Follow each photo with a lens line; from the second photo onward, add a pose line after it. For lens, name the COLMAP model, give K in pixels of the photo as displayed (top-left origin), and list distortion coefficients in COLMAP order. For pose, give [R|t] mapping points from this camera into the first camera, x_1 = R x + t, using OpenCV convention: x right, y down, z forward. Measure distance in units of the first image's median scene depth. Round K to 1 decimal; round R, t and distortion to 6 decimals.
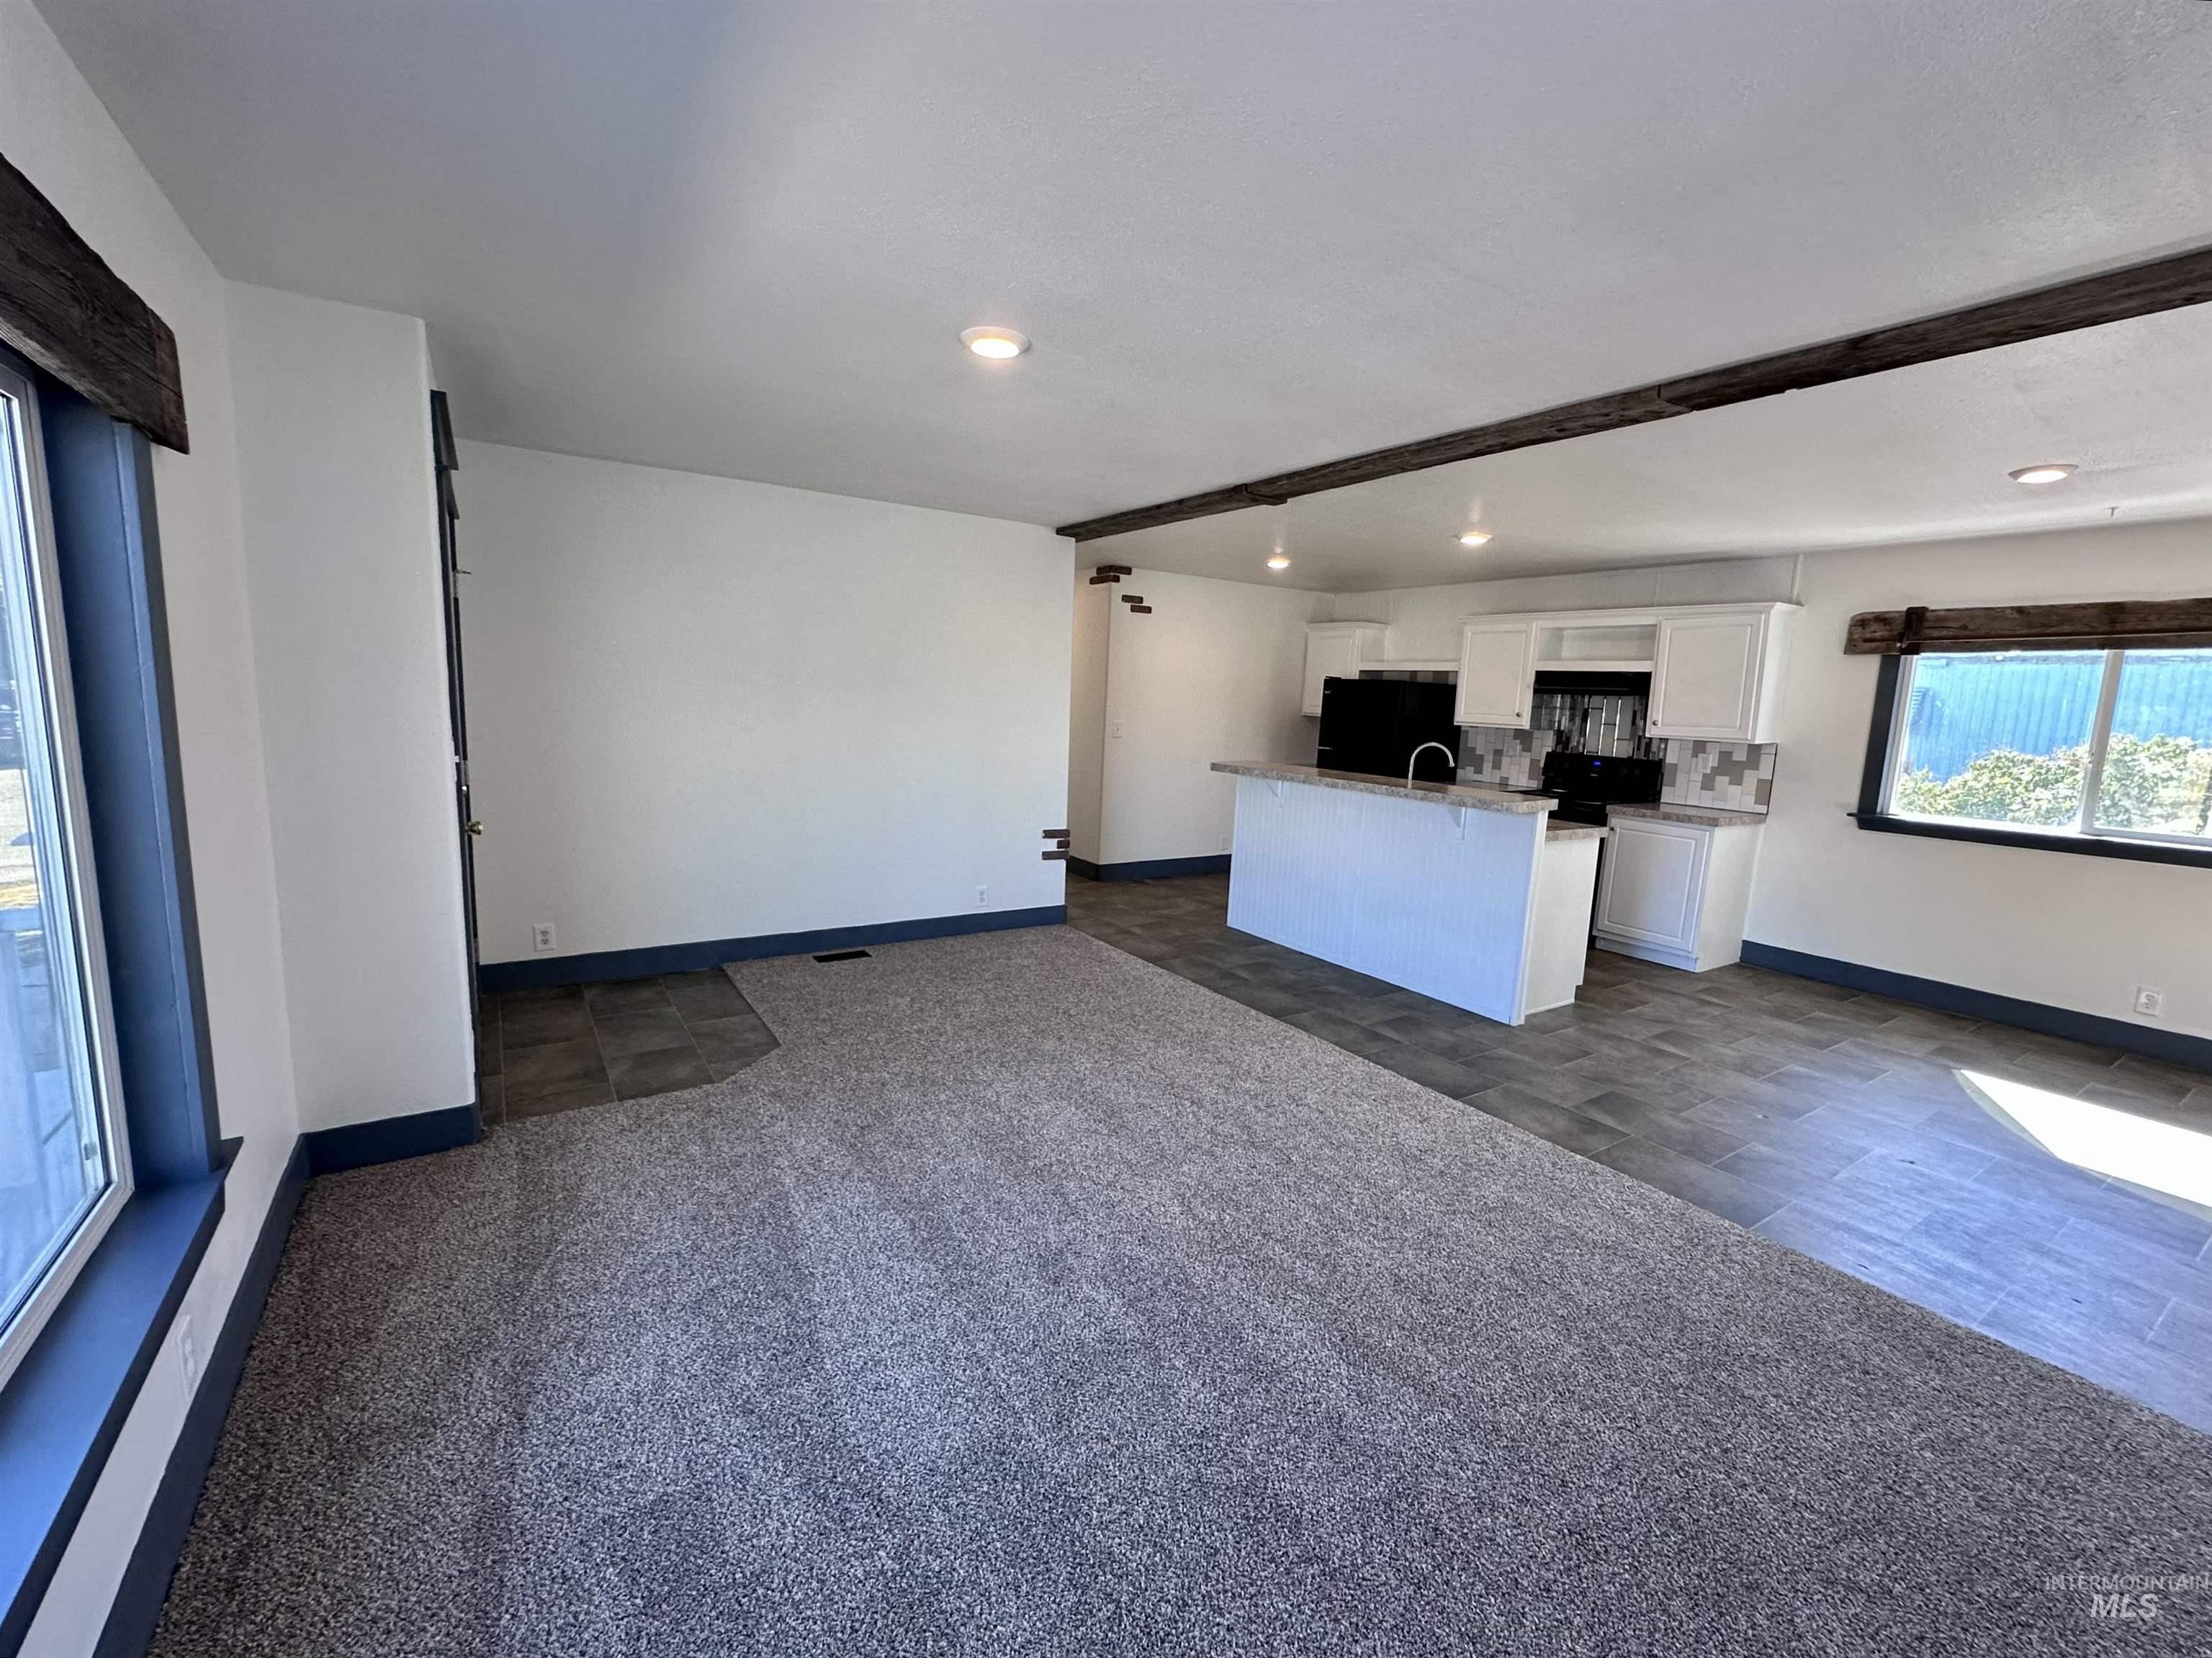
lens RADIAL K [[947.3, 0, 1108.6], [0, 947.3, 823.0], [0, 0, 1]] dist [0.002750, 0.000091]
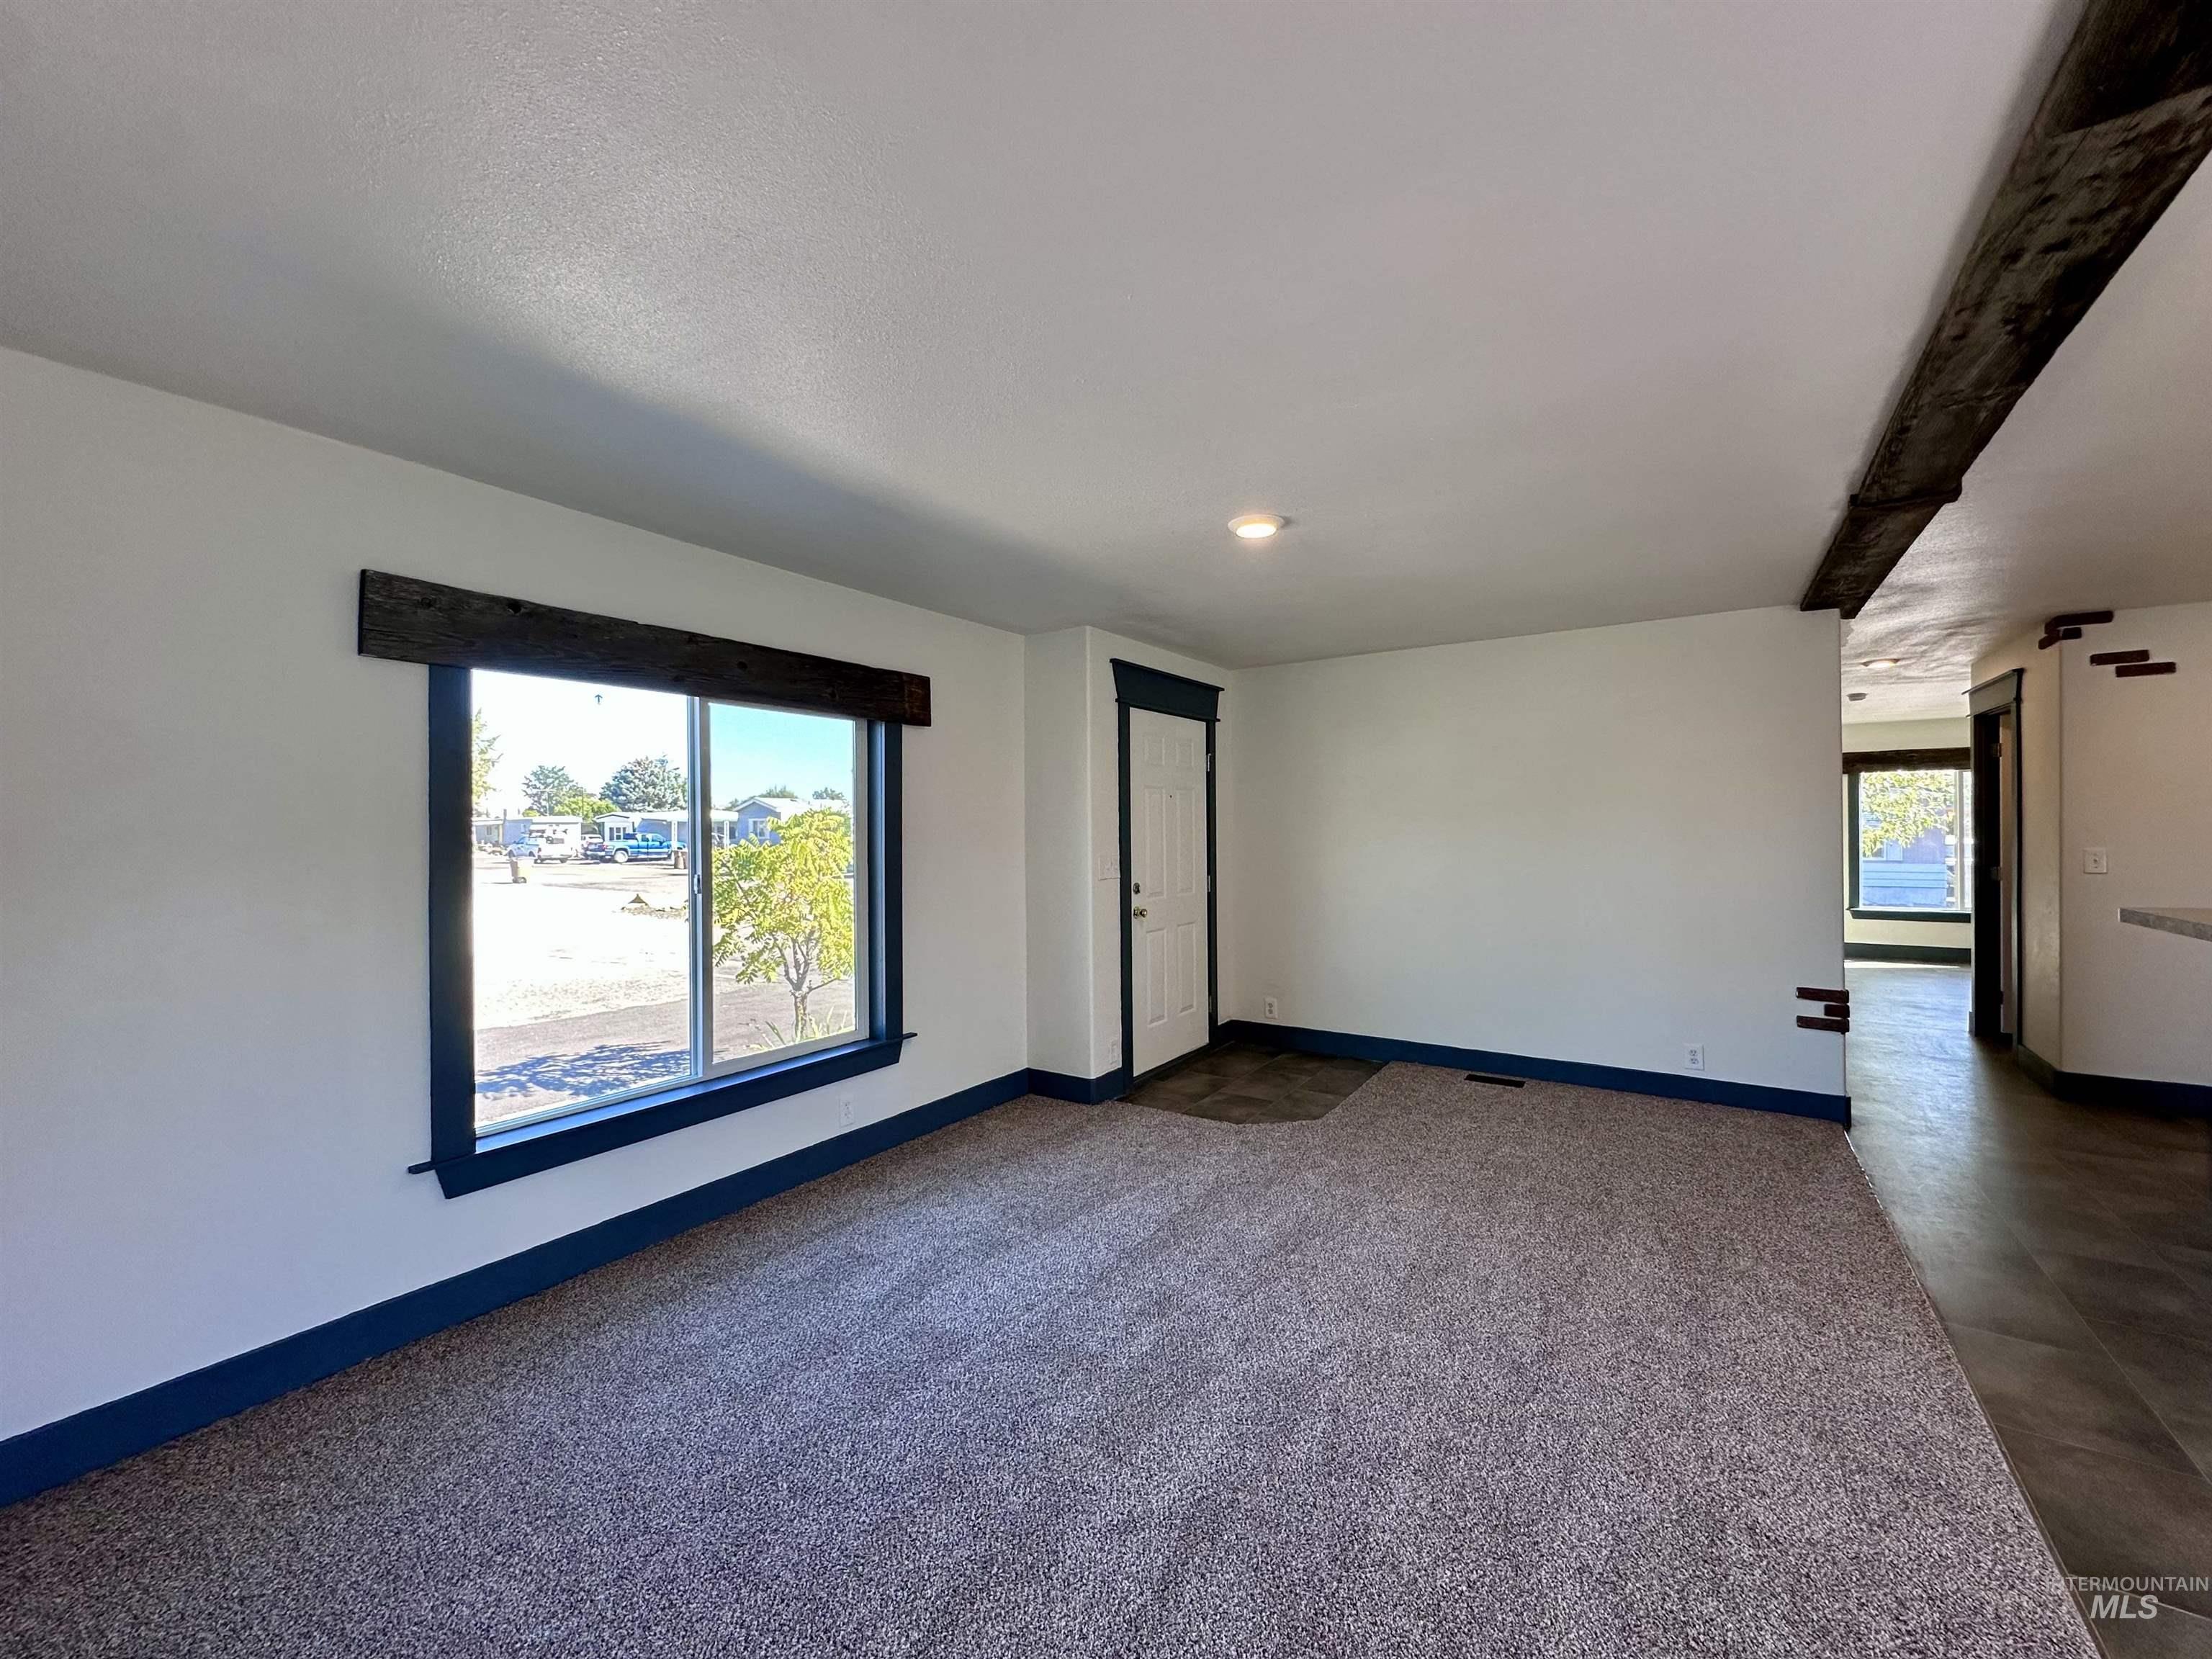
lens RADIAL K [[879.7, 0, 1092.6], [0, 879.7, 837.8], [0, 0, 1]] dist [-0.002455, 0.000342]
pose [[0.376335, -0.036626, -0.925760, 0.450568], [-0.103739, 0.991269, -0.081389, 0.005112], [0.920658, 0.126666, 0.369249, 0.238324]]
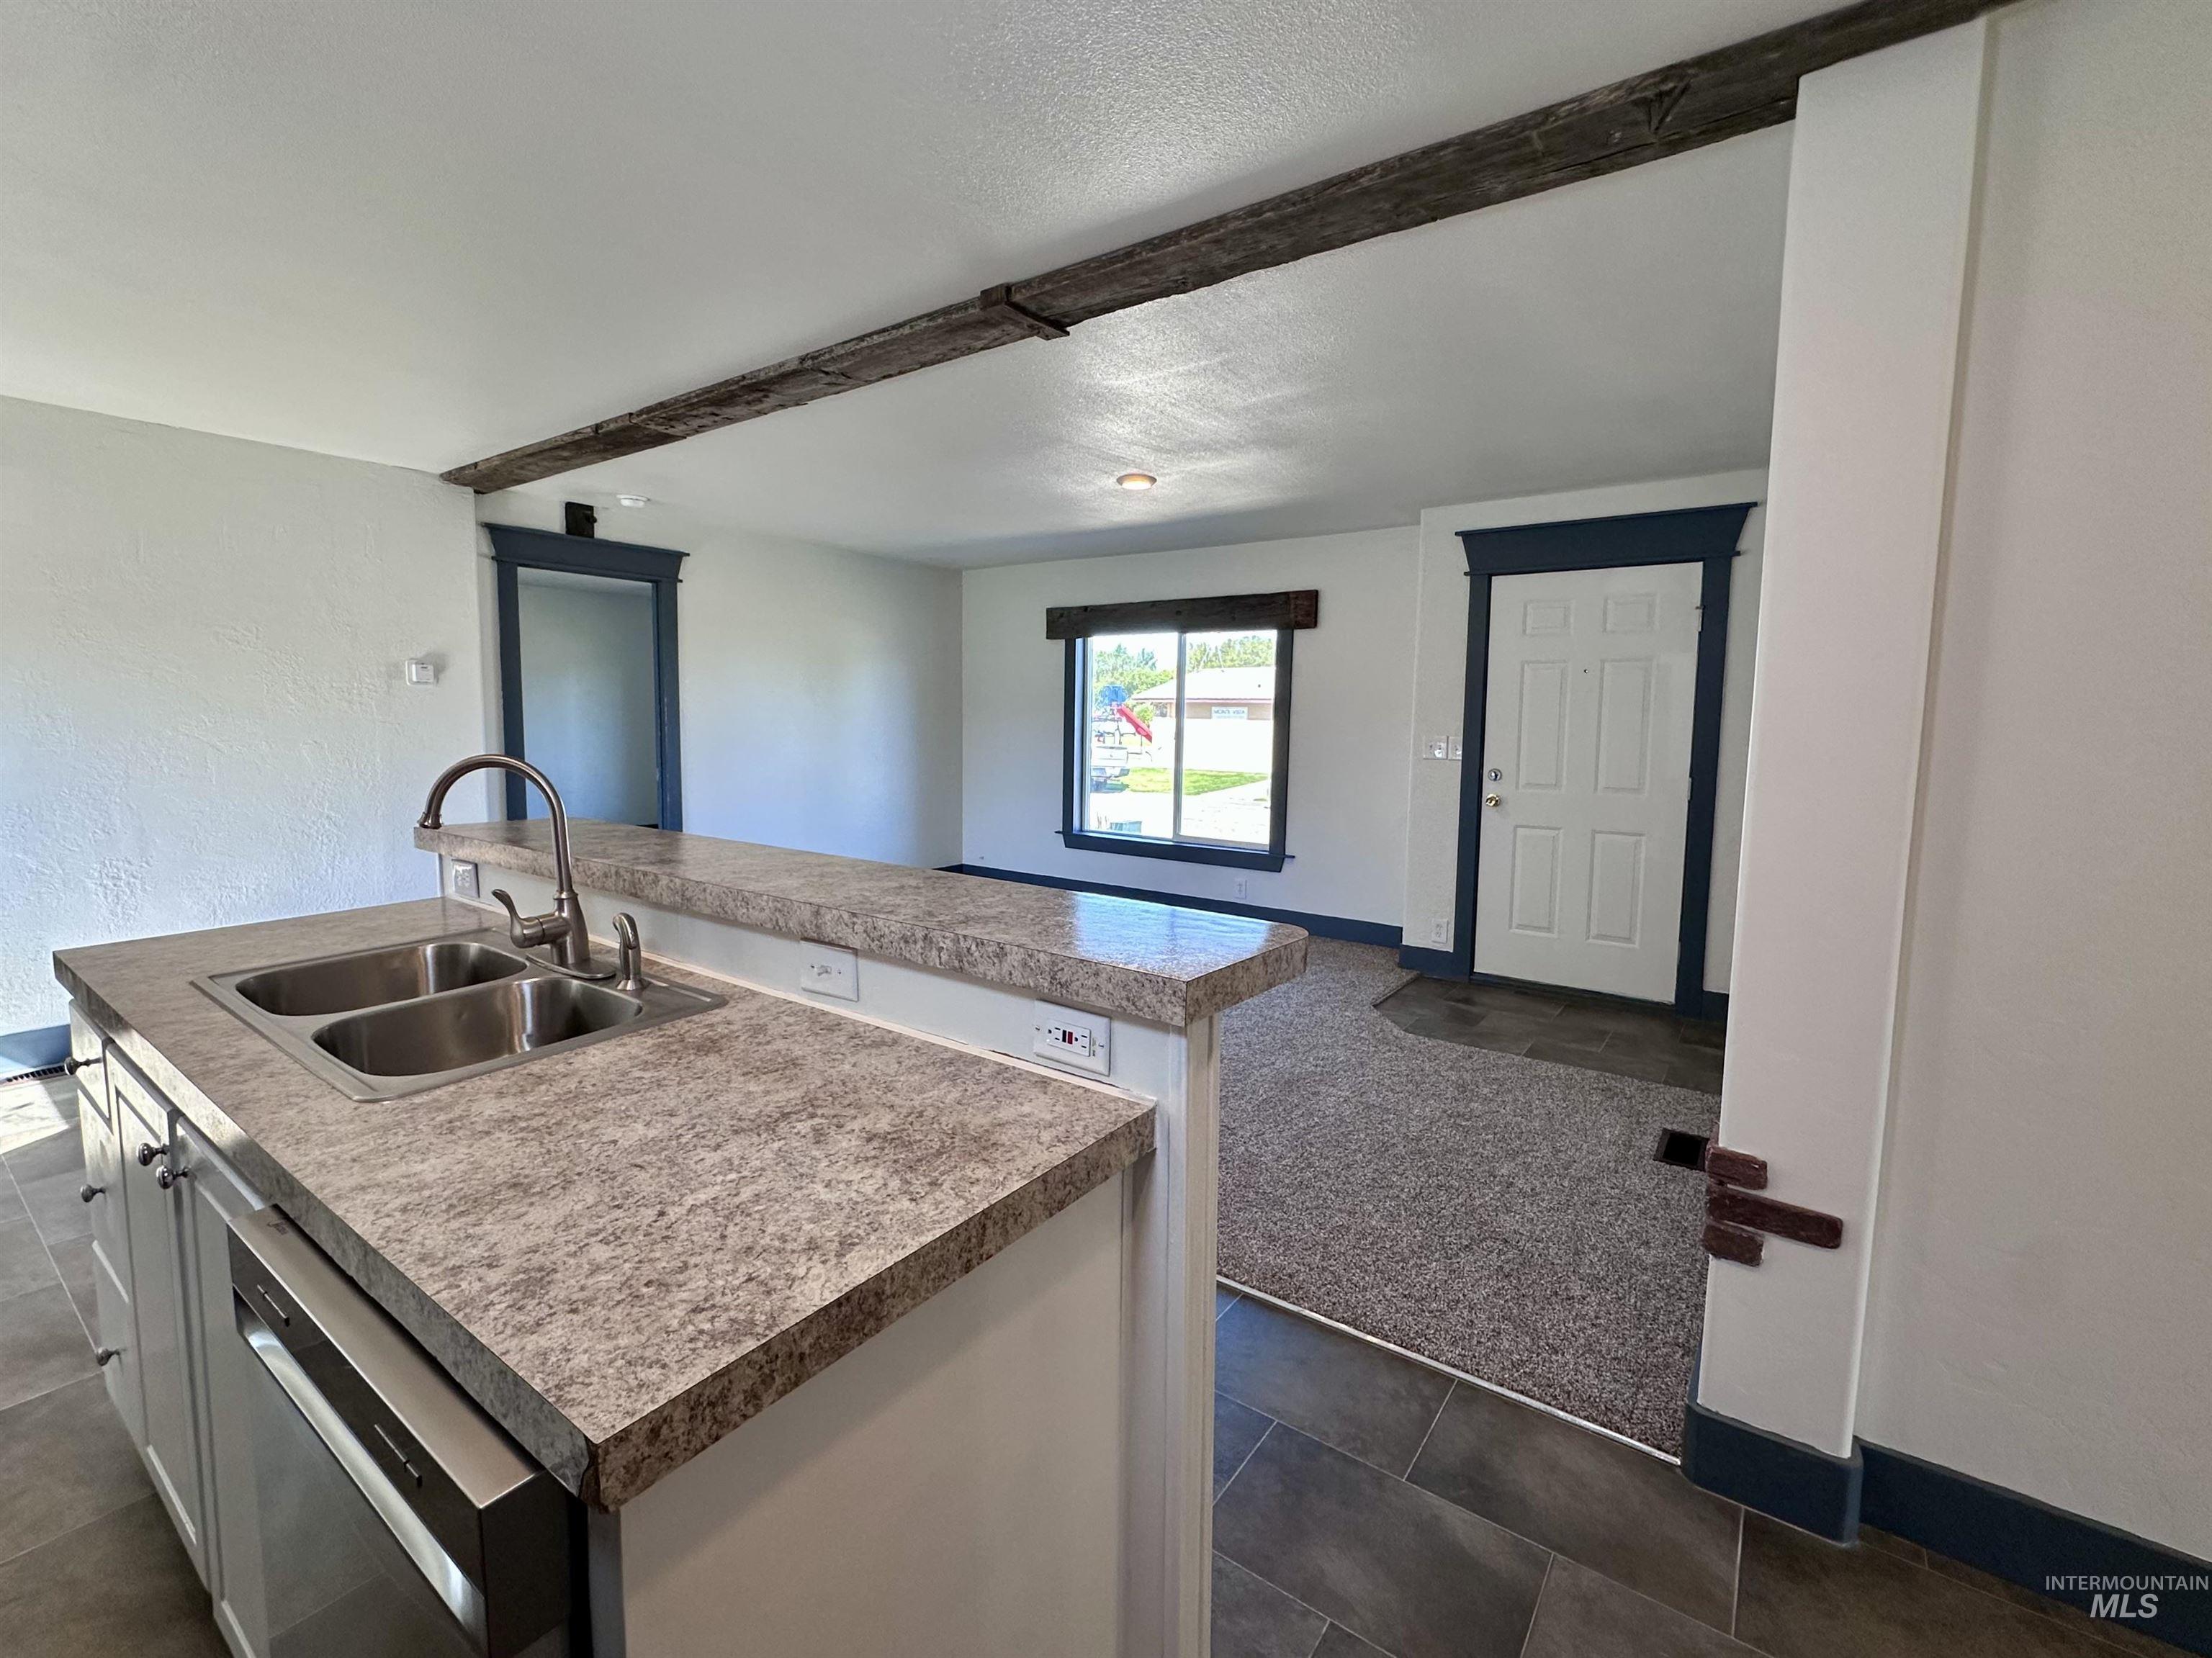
lens RADIAL K [[947.3, 0, 1121.0], [0, 947.3, 808.0], [0, 0, 1]] dist [0.002750, 0.000091]
pose [[-0.929033, -0.011448, -0.369820, 0.276764], [-0.098898, 0.970837, 0.218391, -0.167004], [0.356535, 0.239467, -0.903071, 1.414347]]
